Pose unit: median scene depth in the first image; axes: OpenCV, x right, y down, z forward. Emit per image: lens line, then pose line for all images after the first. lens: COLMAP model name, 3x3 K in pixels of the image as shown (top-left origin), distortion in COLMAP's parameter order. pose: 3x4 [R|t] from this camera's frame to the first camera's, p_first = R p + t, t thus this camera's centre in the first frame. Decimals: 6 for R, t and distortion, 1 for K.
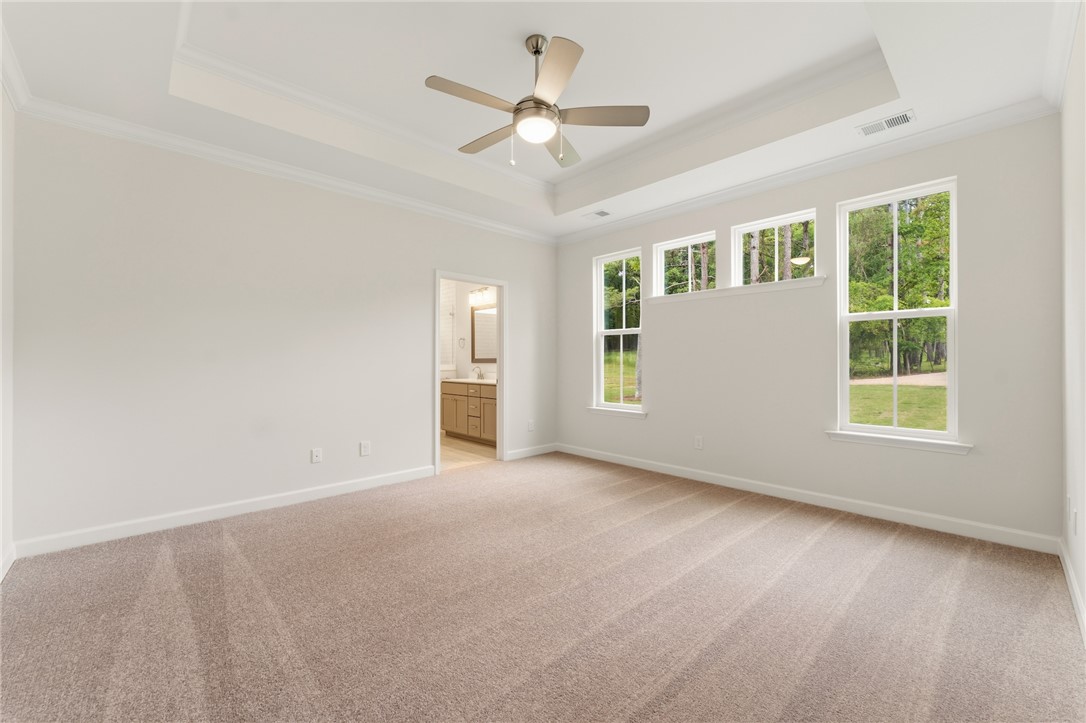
lens RADIAL K [[438.2, 0, 544.5], [0, 438.2, 361.6], [0, 0, 1]] dist [-0.002901, -0.000130]
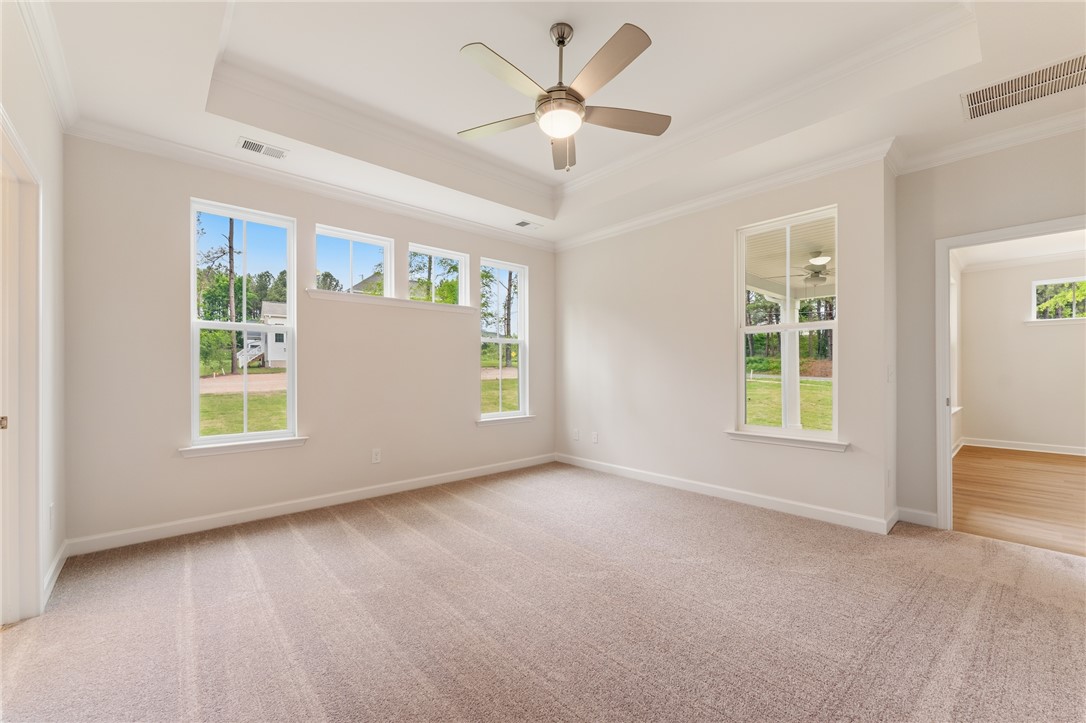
lens RADIAL K [[443.0, 0, 538.7], [0, 443.0, 367.9], [0, 0, 1]] dist [-0.004053, 0.000227]
pose [[0.022746, 0.007503, 0.999713, -0.325973], [-0.001559, 0.999971, -0.007470, 0.000286], [-0.999740, -0.001388, 0.022757, 0.342689]]
